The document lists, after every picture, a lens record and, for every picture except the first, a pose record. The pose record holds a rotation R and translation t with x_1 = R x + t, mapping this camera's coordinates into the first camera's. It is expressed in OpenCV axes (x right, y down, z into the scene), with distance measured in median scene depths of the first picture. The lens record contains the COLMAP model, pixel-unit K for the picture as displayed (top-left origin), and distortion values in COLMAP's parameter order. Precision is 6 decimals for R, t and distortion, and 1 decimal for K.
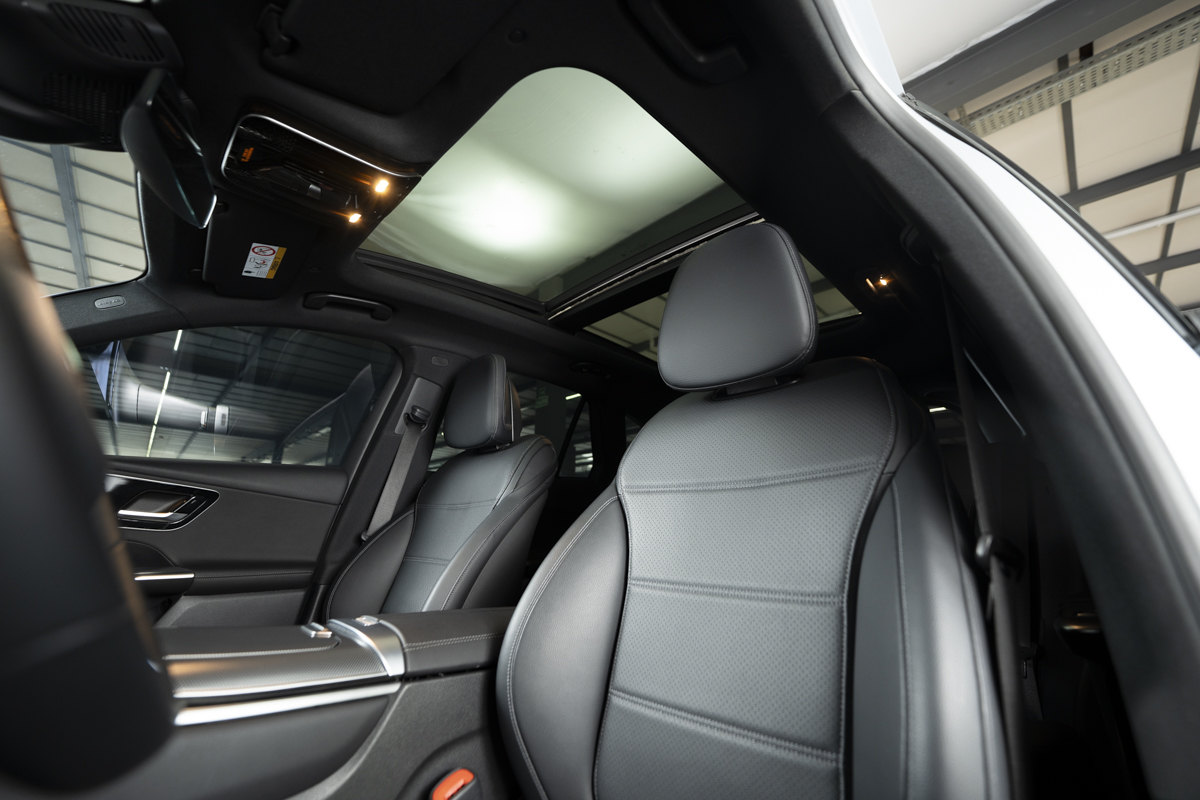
lens RADIAL K [[481.6, 0, 598.2], [0, 481.6, 400.8], [0, 0, 1]] dist [-0.027234, 0.000750]
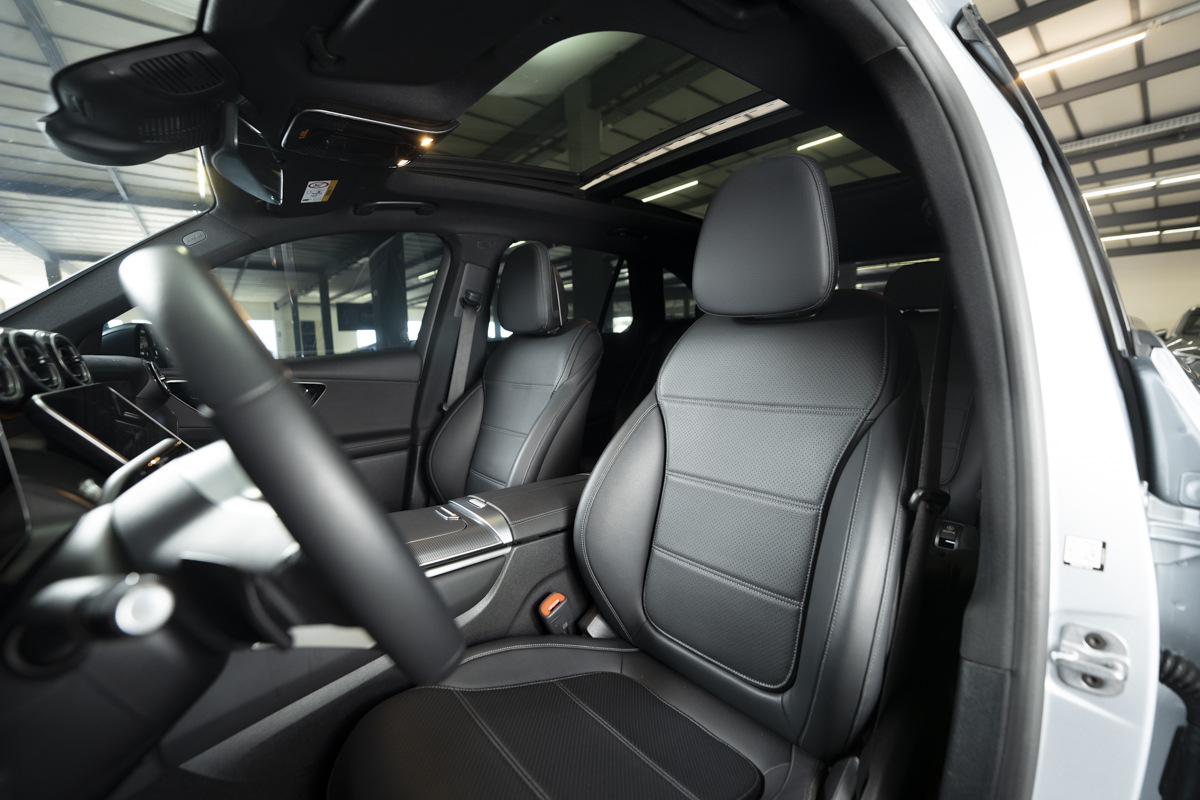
lens RADIAL K [[481.6, 0, 598.2], [0, 481.6, 400.8], [0, 0, 1]] dist [-0.027234, 0.000750]
pose [[0.996100, -0.025239, -0.084546, -0.005717], [0.055233, 0.925613, 0.374419, -0.282395], [0.068807, -0.377628, 0.923397, -0.145566]]
